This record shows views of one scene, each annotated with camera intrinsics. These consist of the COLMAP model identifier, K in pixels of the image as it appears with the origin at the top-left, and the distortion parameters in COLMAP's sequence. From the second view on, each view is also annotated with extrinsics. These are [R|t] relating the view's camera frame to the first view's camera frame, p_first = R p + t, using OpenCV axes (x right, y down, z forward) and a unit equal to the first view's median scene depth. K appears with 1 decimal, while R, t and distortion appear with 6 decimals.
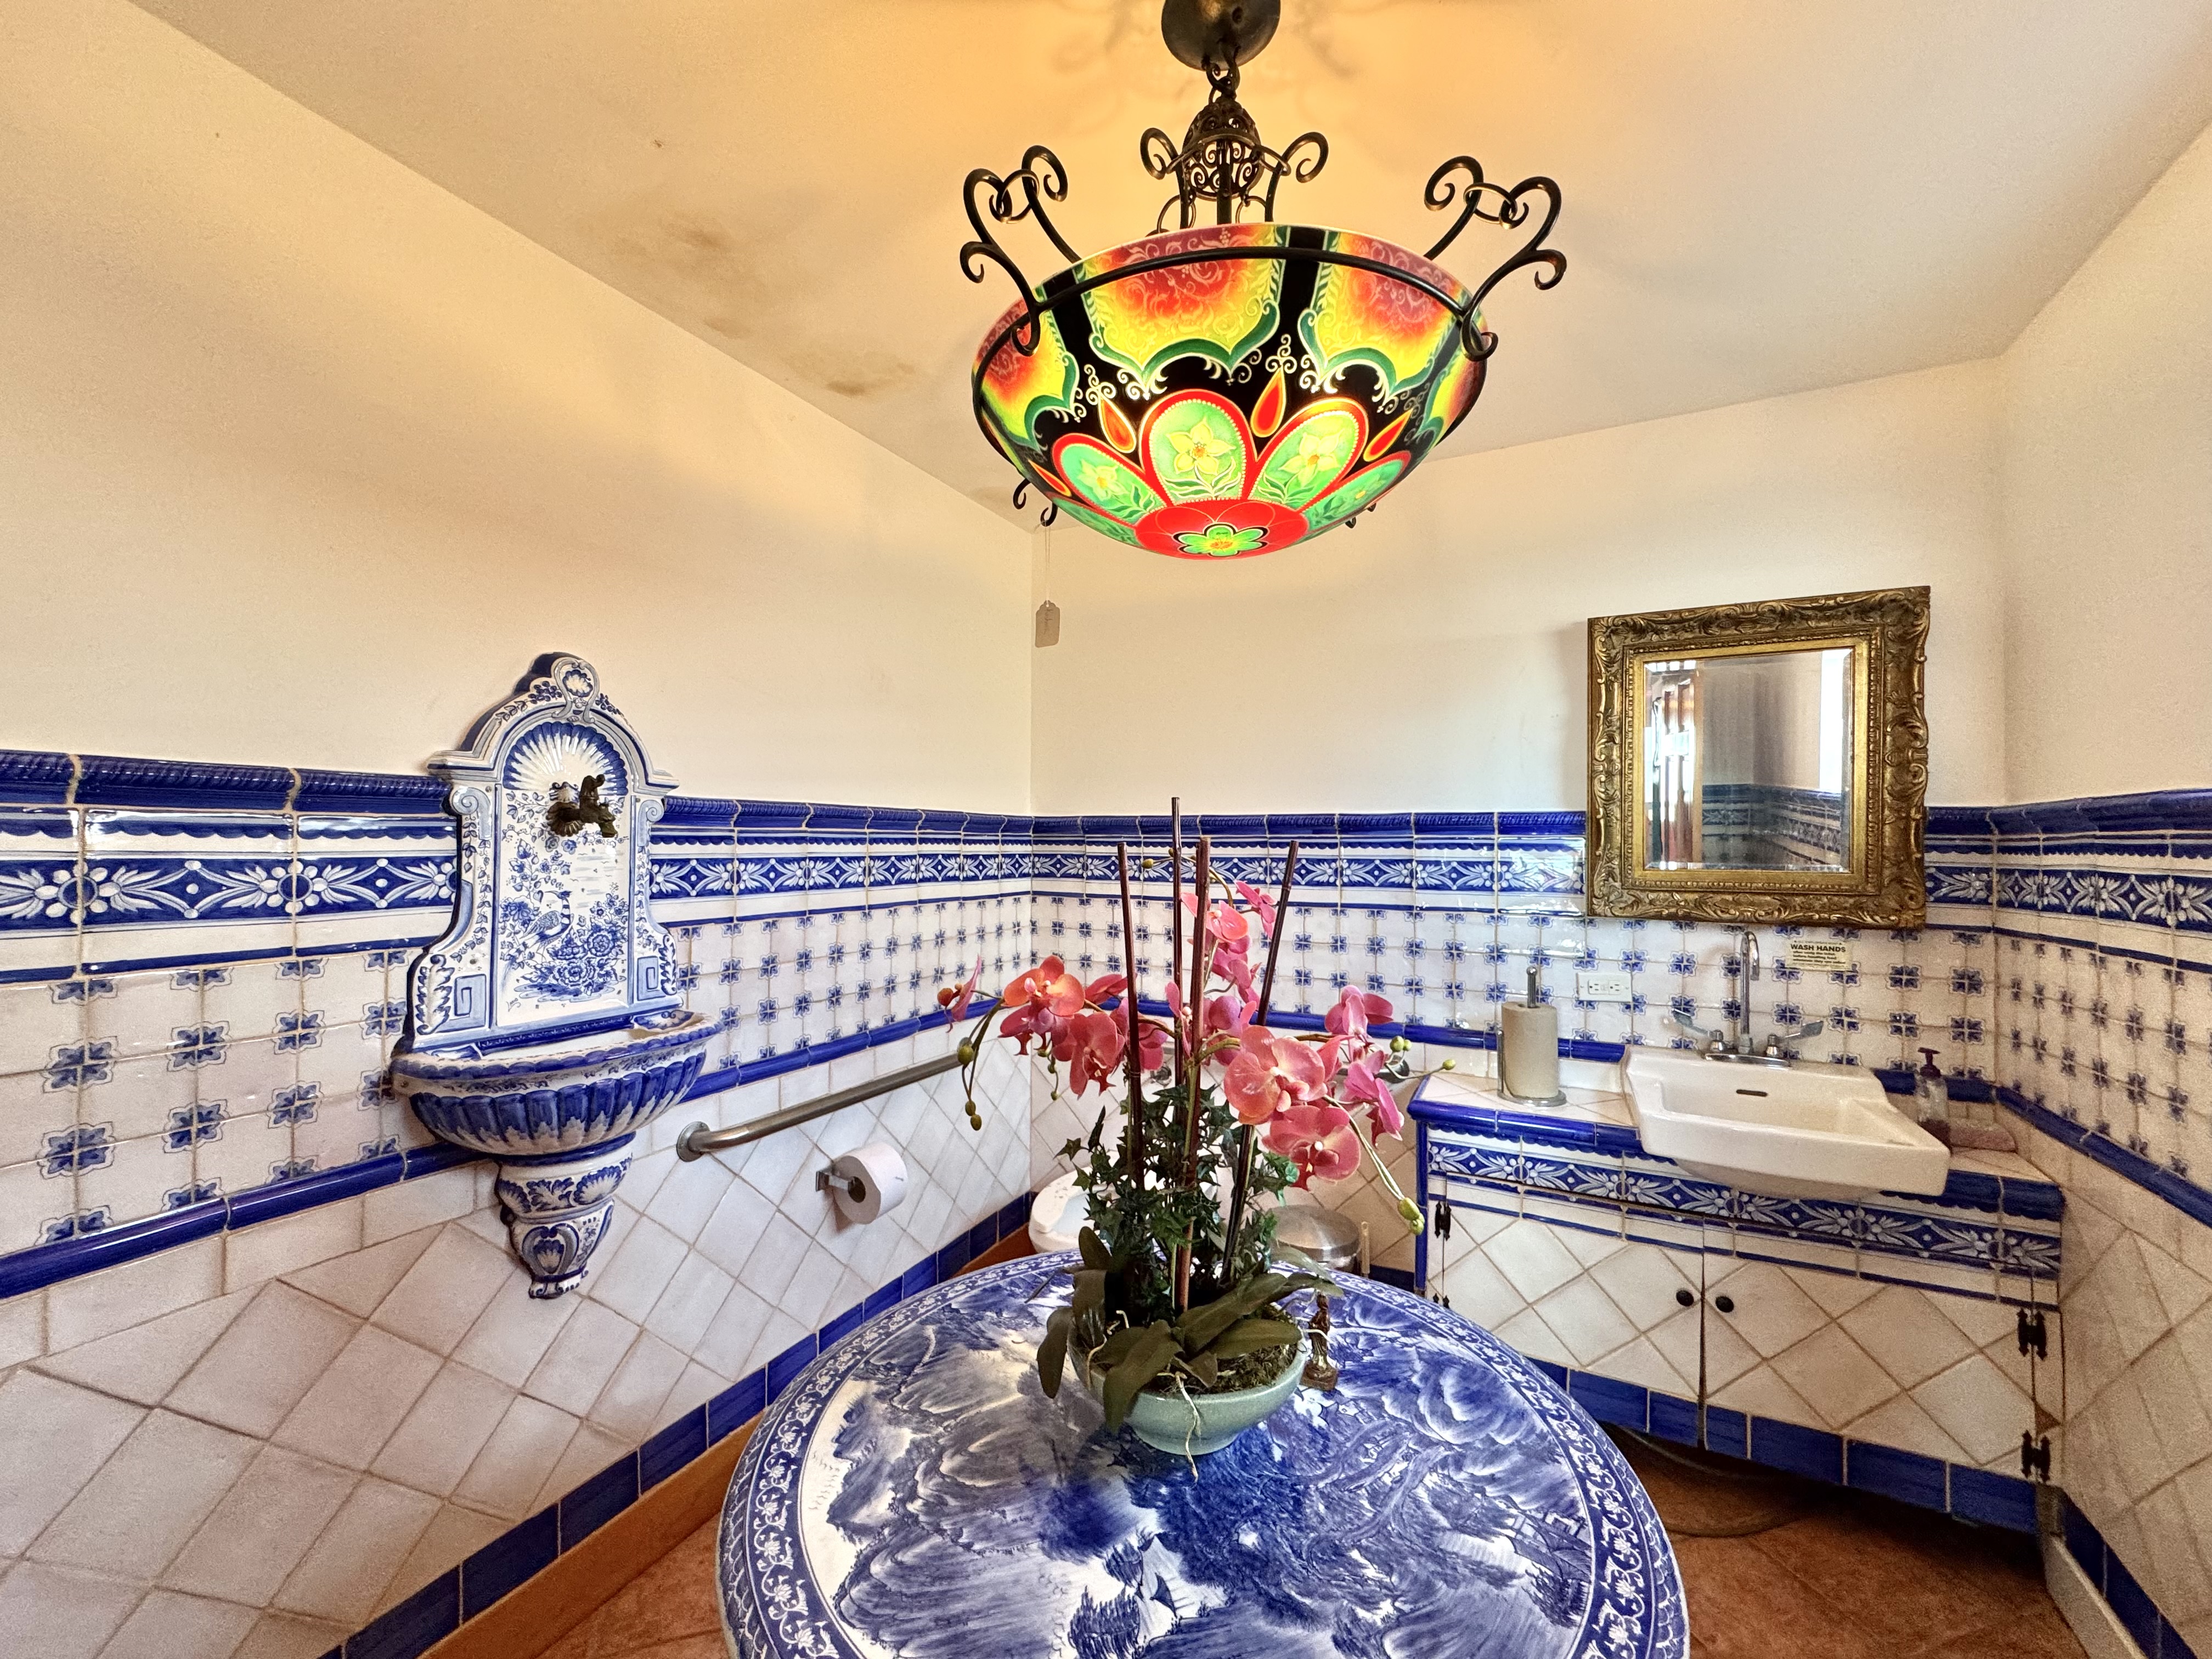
lens RADIAL K [[873.7, 0, 1106.0], [0, 873.7, 829.5], [0, 0, 1]] dist [0.003652, 0.000931]
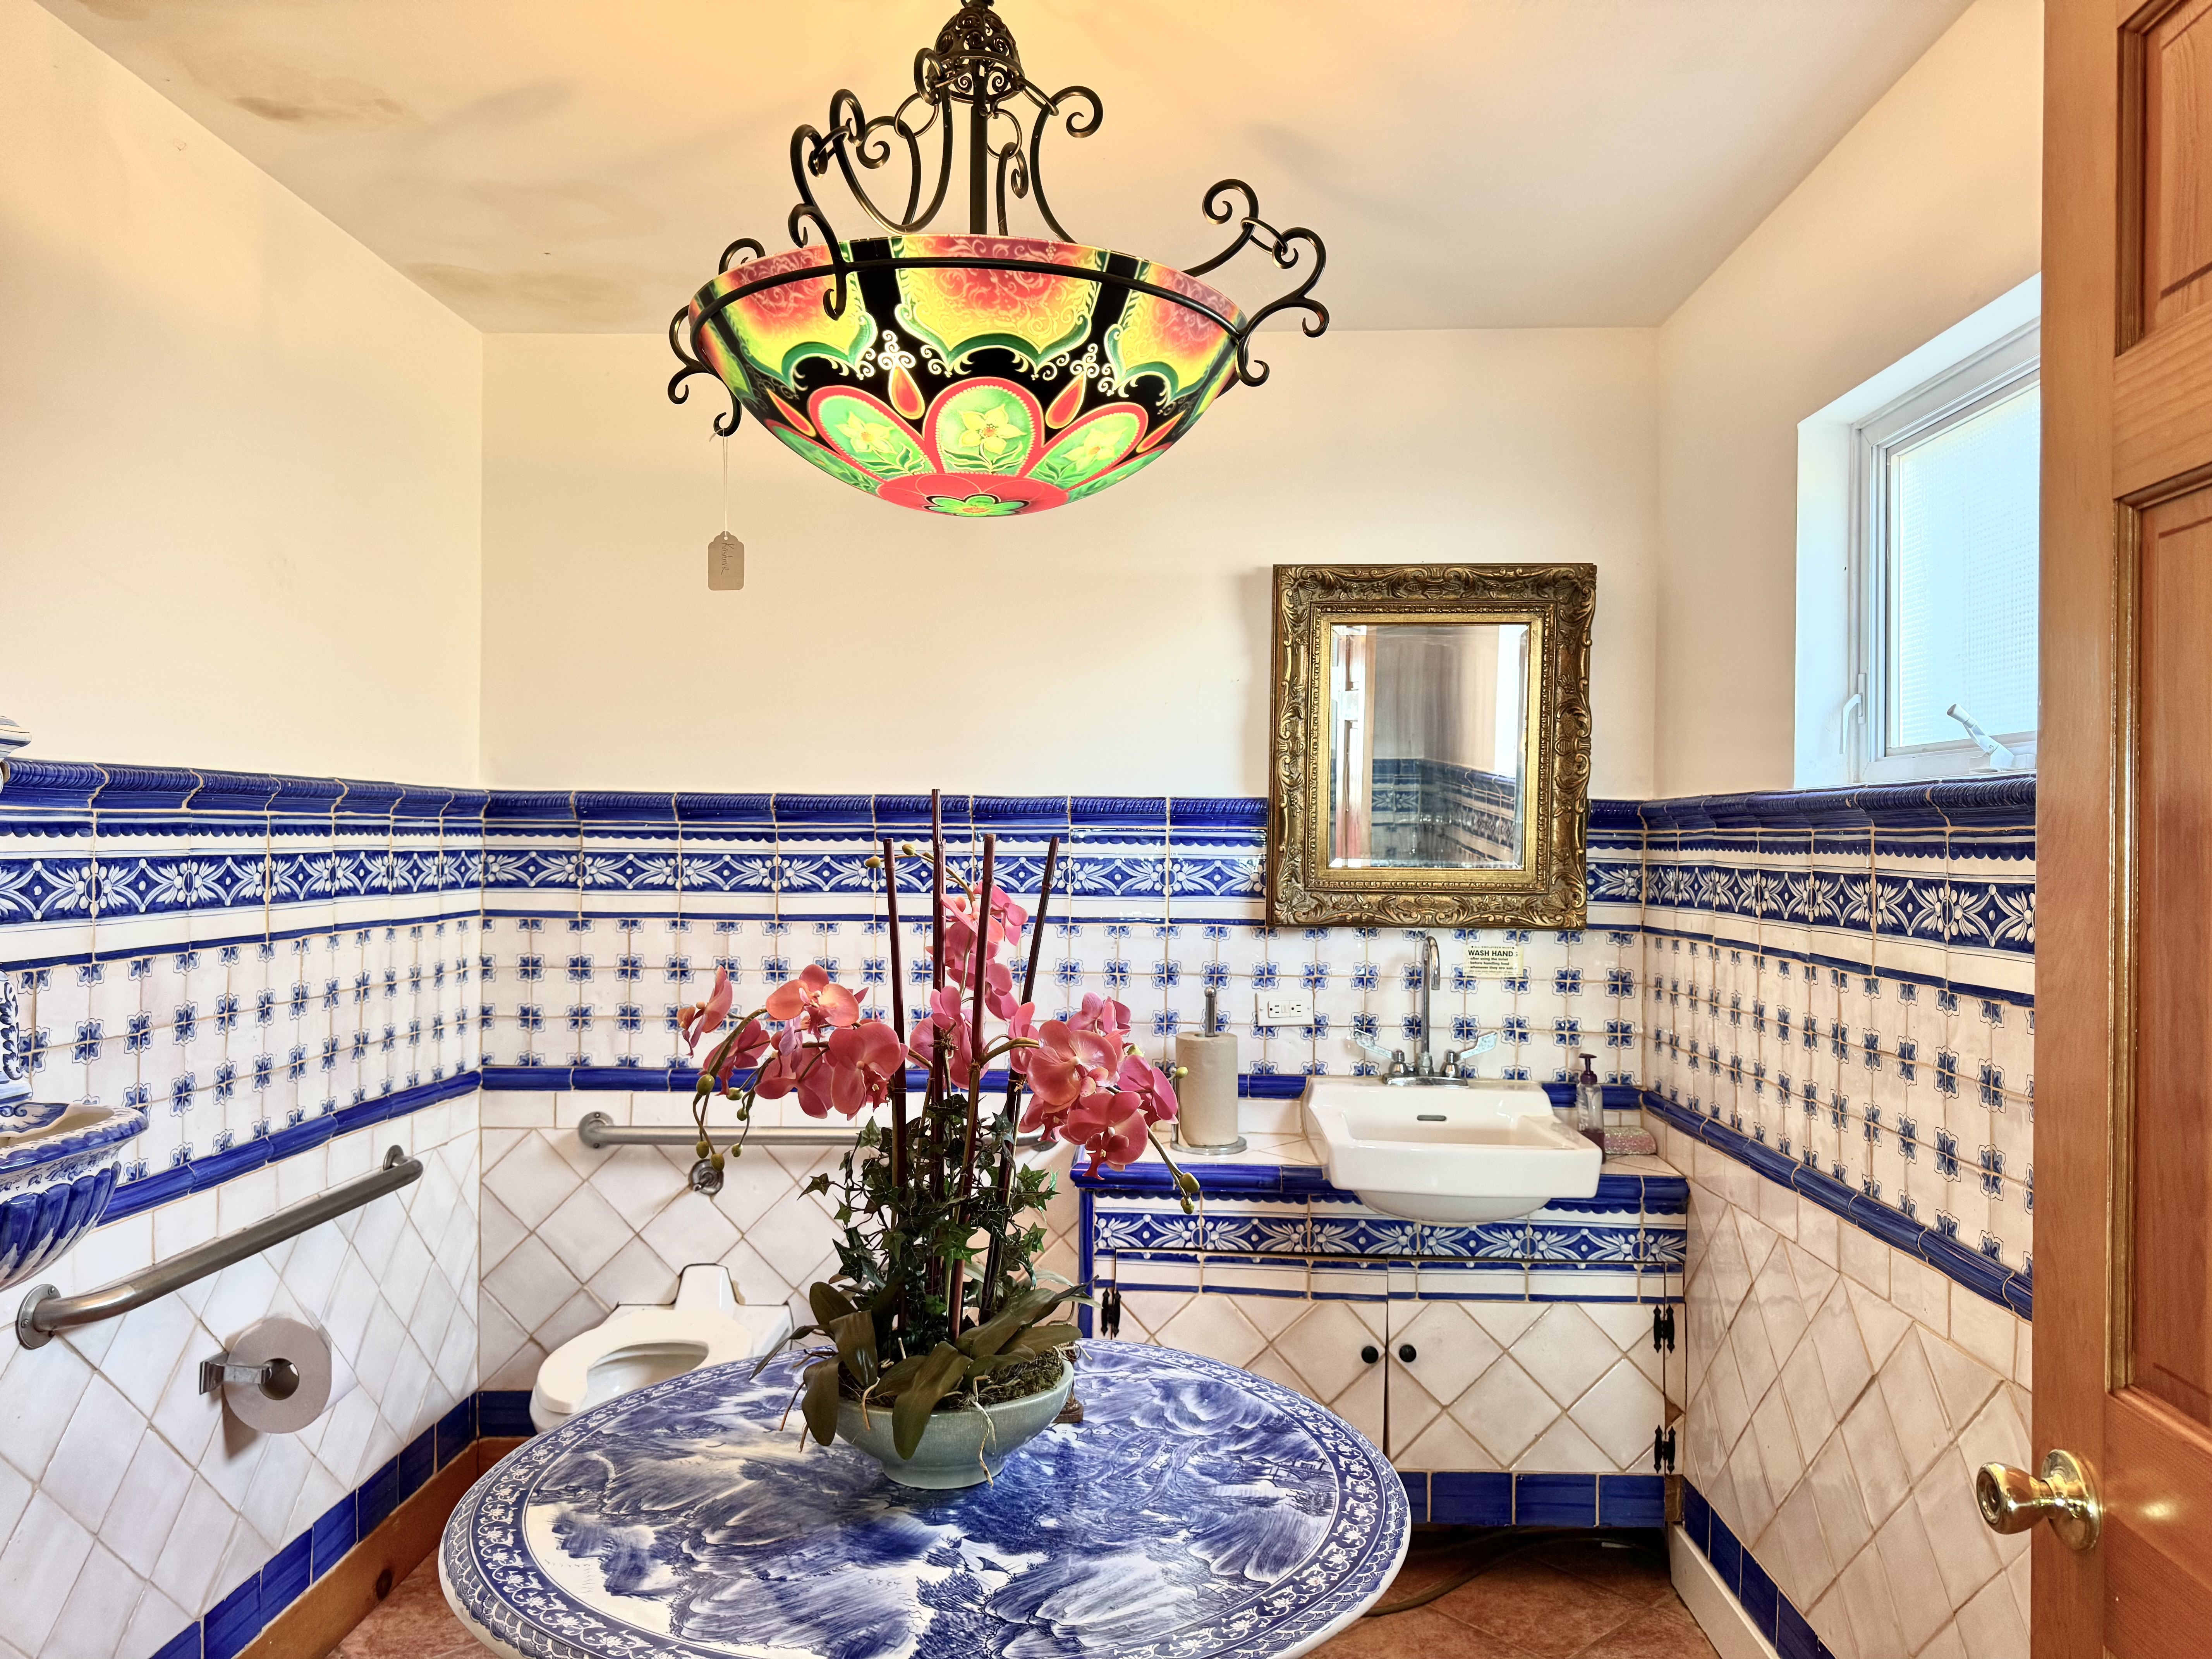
lens RADIAL K [[1558.9, 0, 1062.6], [0, 1558.9, 825.5], [0, 0, 1]] dist [0.177156, -0.283336]
pose [[0.913232, 0.005390, 0.407405, -0.275433], [-0.010696, 0.999885, 0.010748, -0.010187], [-0.407300, -0.014173, 0.913184, -0.325698]]
